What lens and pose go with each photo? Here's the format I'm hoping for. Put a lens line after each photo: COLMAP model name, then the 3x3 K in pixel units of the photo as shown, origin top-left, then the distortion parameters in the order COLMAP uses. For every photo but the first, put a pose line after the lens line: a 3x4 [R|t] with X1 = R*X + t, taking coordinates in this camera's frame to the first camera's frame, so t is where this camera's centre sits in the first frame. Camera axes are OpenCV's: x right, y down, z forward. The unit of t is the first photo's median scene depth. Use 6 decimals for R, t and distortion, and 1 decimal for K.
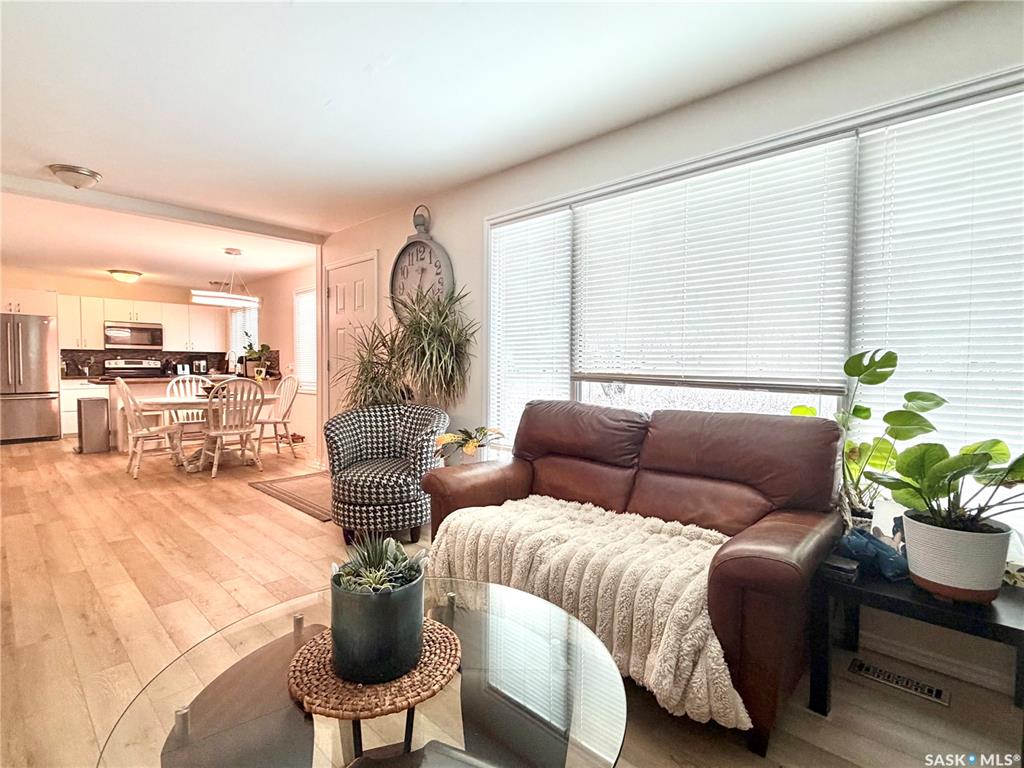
lens RADIAL K [[502.7, 0, 510.7], [0, 502.7, 387.3], [0, 0, 1]] dist [0.003256, 0.000256]
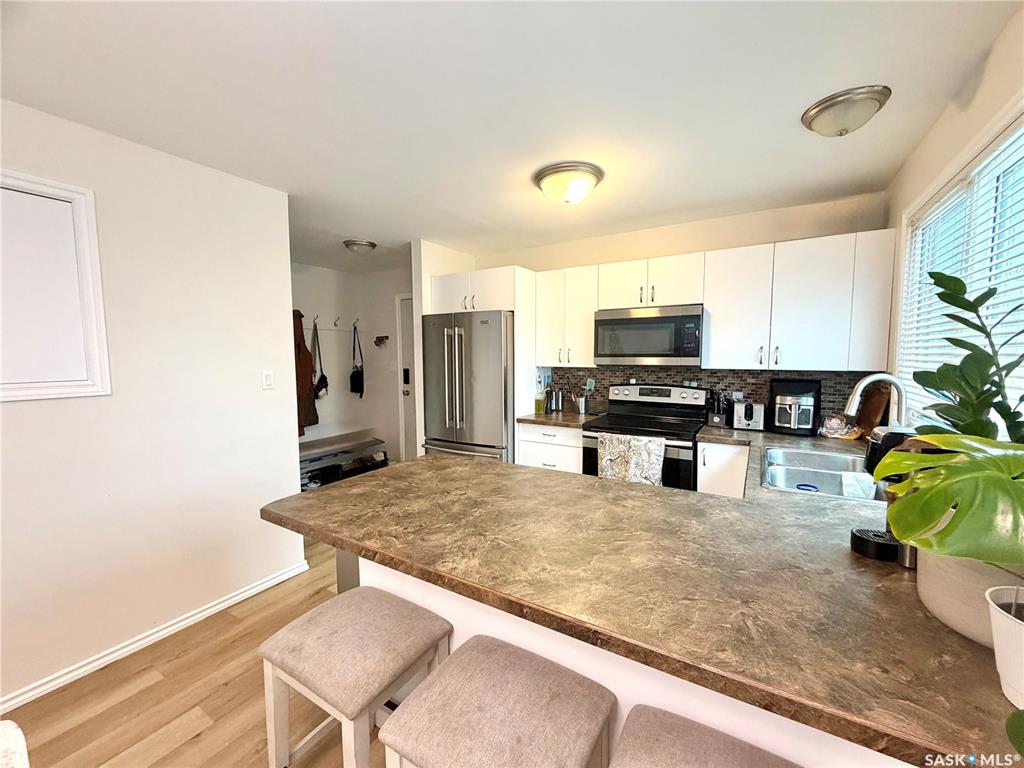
lens RADIAL K [[403.7, 0, 511.9], [0, 403.7, 386.0], [0, 0, 1]] dist [0.001059, -0.000275]
pose [[0.212326, 0.066915, -0.974905, -0.400408], [-0.036854, 0.997491, 0.060439, -0.072370], [0.976504, 0.023097, 0.214259, 0.777811]]
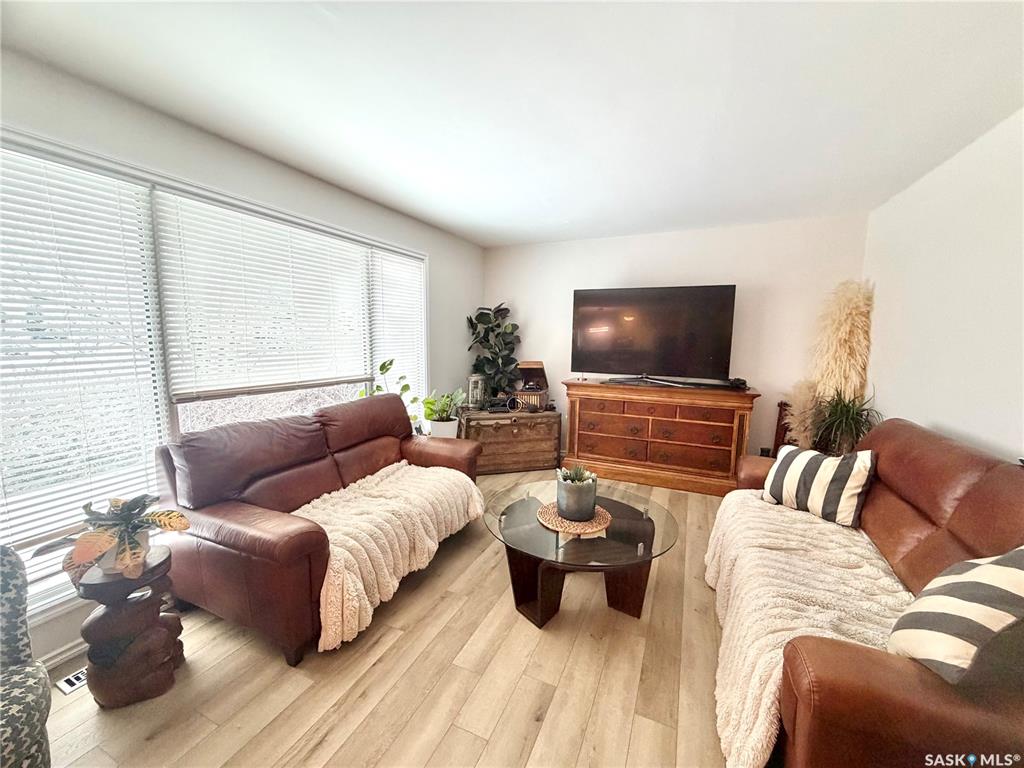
lens RADIAL K [[403.7, 0, 512.6], [0, 403.7, 380.1], [0, 0, 1]] dist [0.001059, -0.000275]
pose [[-0.345337, -0.115497, 0.931345, -0.248510], [0.029458, 0.990575, 0.133765, -0.044933], [-0.938016, 0.073629, -0.338680, 0.251011]]
